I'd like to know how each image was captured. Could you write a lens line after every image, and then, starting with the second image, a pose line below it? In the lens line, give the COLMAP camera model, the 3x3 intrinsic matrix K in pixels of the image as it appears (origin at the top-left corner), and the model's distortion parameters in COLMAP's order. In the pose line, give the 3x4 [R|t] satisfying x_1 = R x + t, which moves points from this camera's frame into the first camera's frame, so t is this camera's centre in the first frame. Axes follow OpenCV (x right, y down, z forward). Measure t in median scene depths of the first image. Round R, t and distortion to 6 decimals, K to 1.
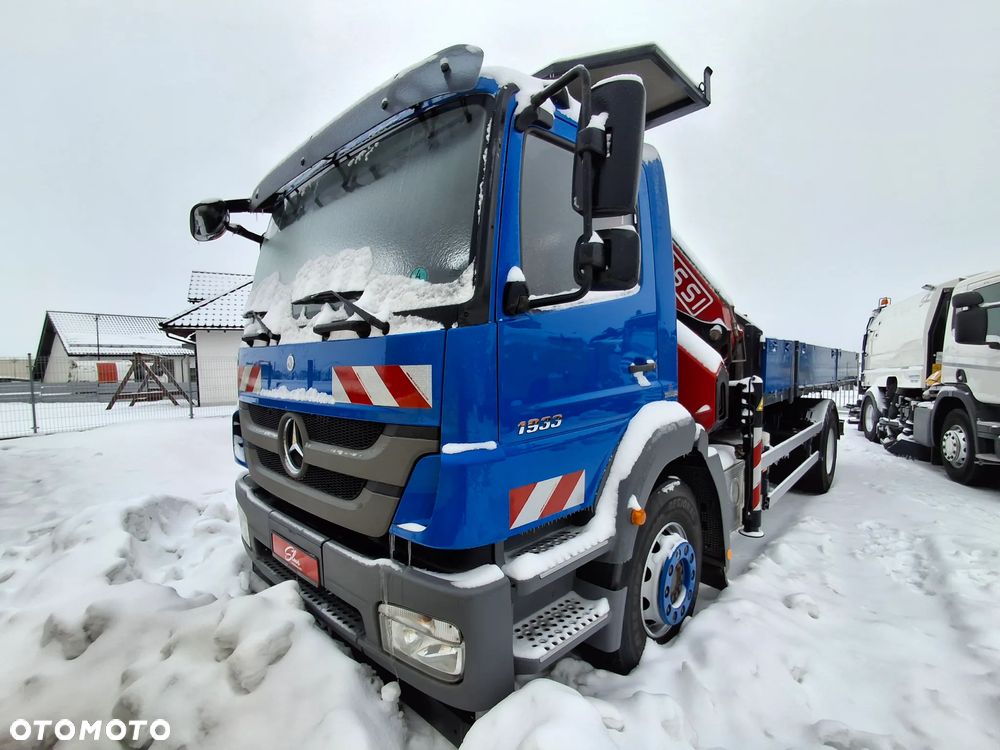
lens RADIAL K [[457.2, 0, 505.2], [0, 457.2, 395.9], [0, 0, 1]] dist [-0.000751, 0.000490]
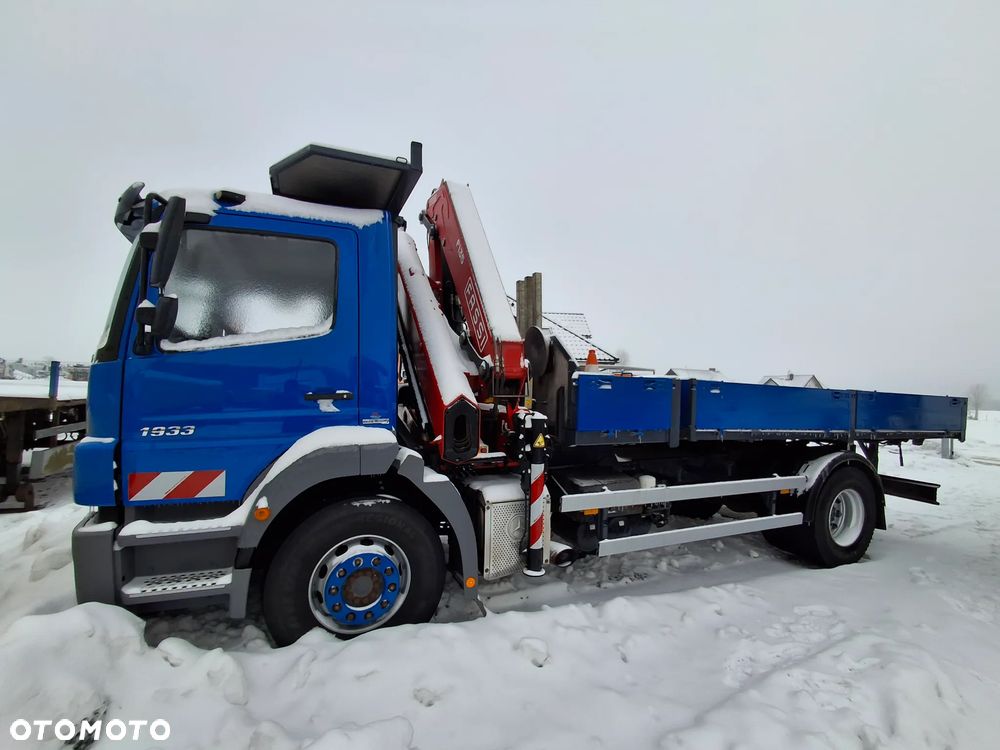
lens RADIAL K [[457.2, 0, 505.2], [0, 457.2, 395.9], [0, 0, 1]] dist [-0.000751, 0.000490]
pose [[0.923648, 0.044758, -0.380619, 1.192241], [-0.066764, 0.996762, -0.044804, -0.040268], [0.377381, 0.066795, 0.923646, 0.061517]]
